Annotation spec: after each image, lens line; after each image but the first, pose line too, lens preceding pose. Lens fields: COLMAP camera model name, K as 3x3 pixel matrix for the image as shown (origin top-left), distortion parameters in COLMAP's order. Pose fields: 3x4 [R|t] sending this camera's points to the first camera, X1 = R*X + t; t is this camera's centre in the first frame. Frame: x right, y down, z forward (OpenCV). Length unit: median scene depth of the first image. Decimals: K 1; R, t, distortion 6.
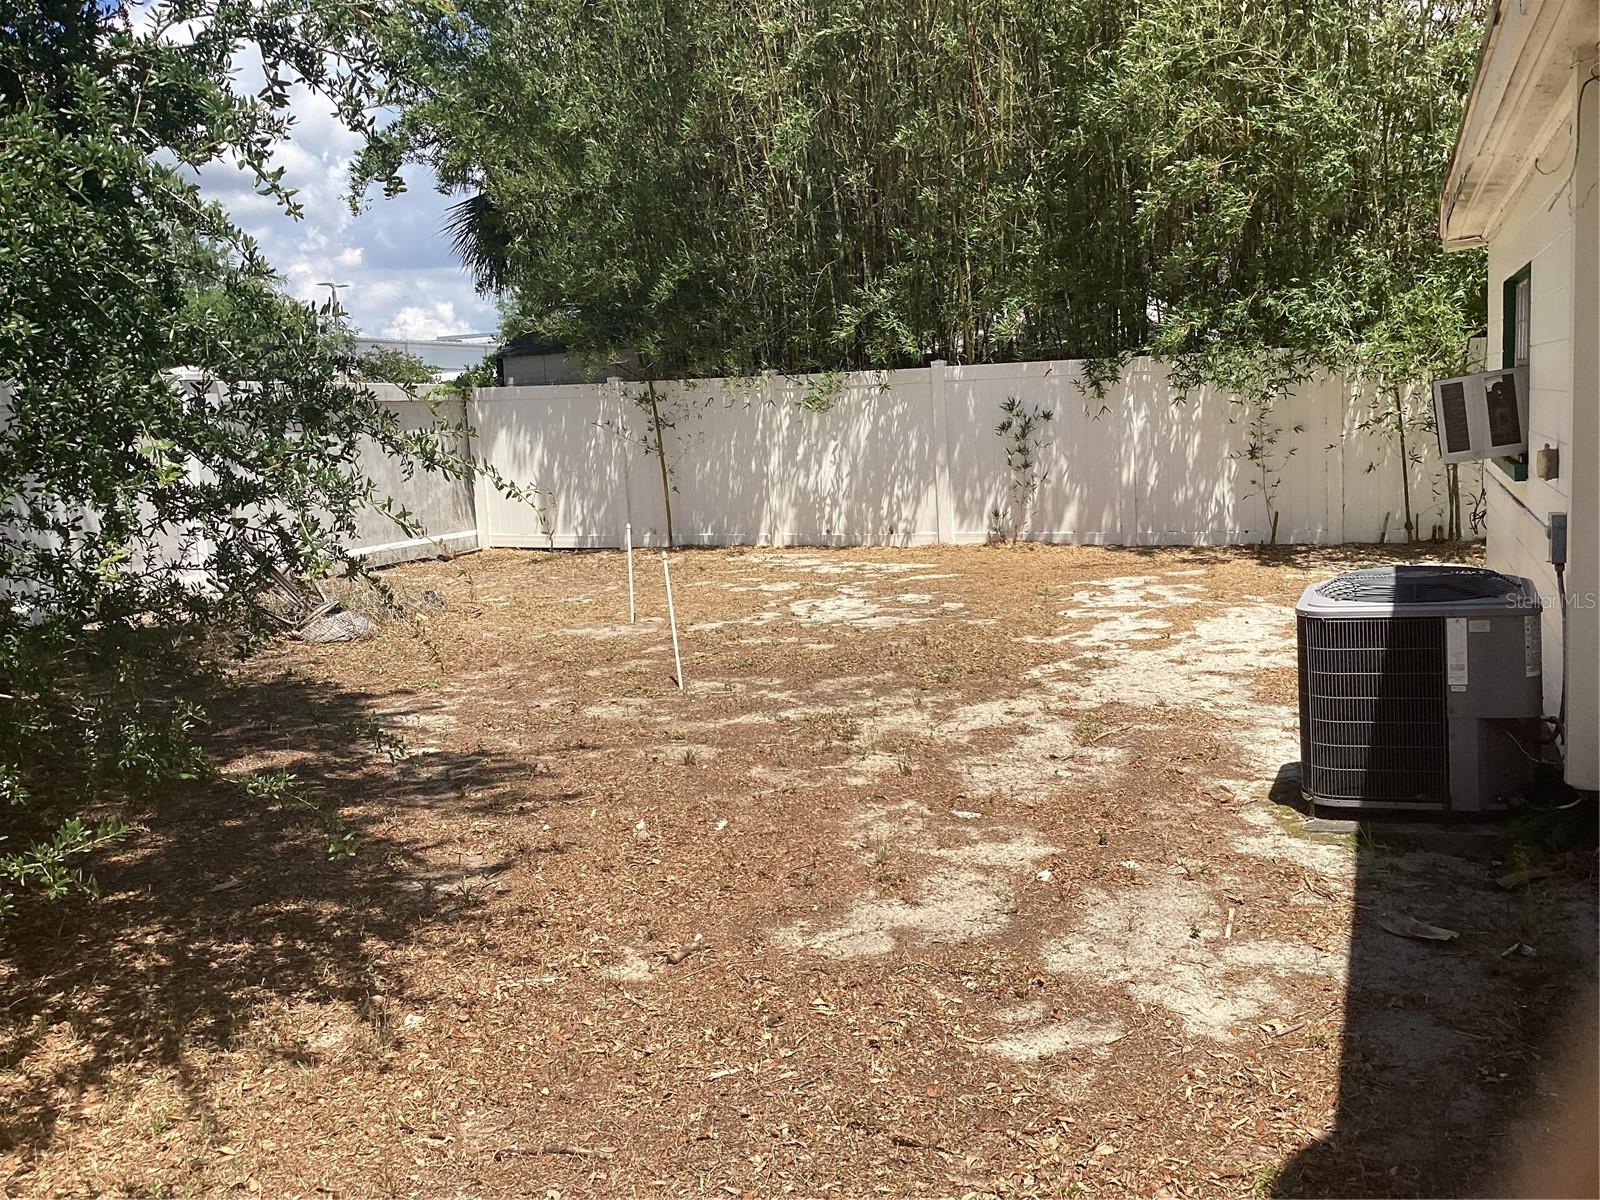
lens RADIAL K [[1431.4, 0, 806.7], [0, 1431.4, 593.4], [0, 0, 1]] dist [0.126536, -0.280574]
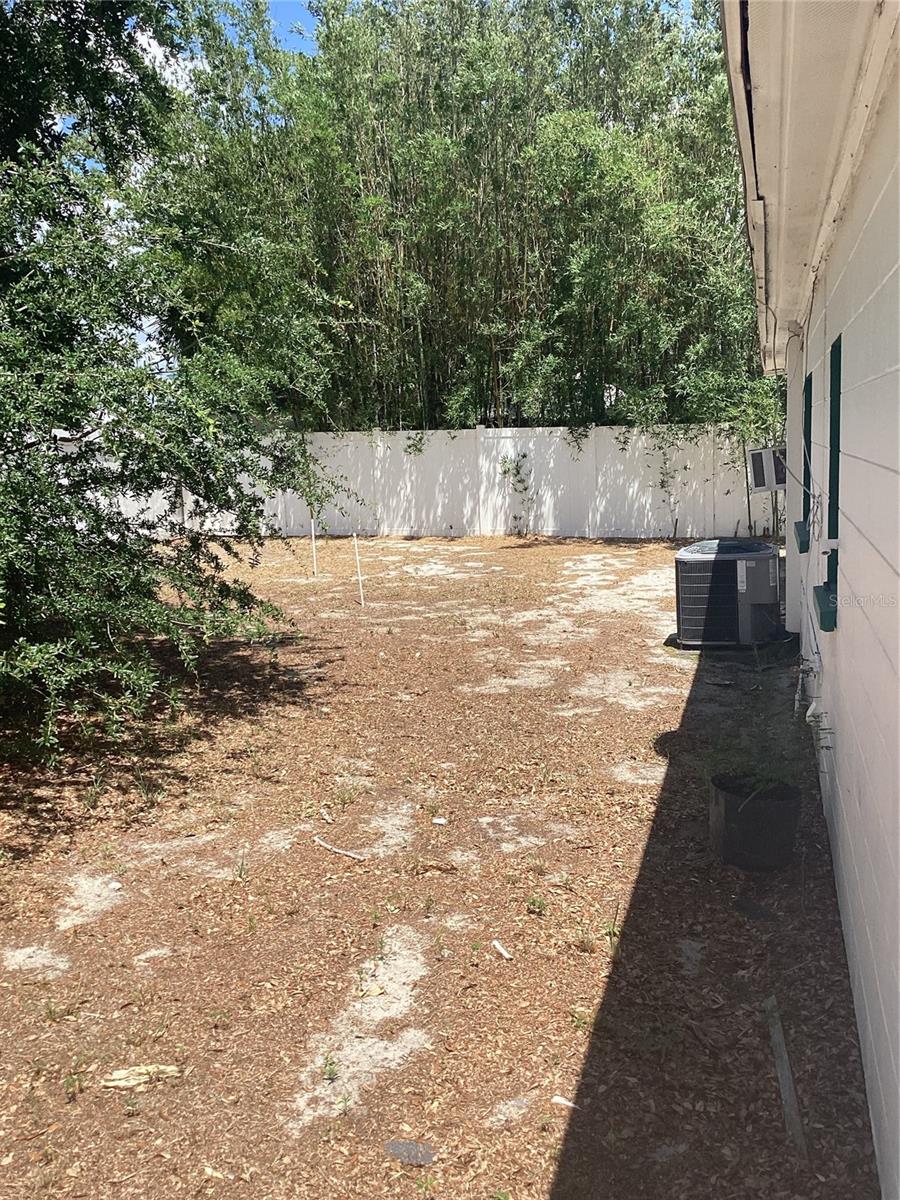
lens RADIAL K [[1093.2, 0, 452.4], [0, 1093.2, 583.4], [0, 0, 1]] dist [0.114981, -0.200176]
pose [[0.994711, 0.008807, 0.102338, -0.145071], [-0.008985, 0.999959, 0.001283, 0.041582], [-0.102322, -0.002196, 0.994749, -0.530950]]
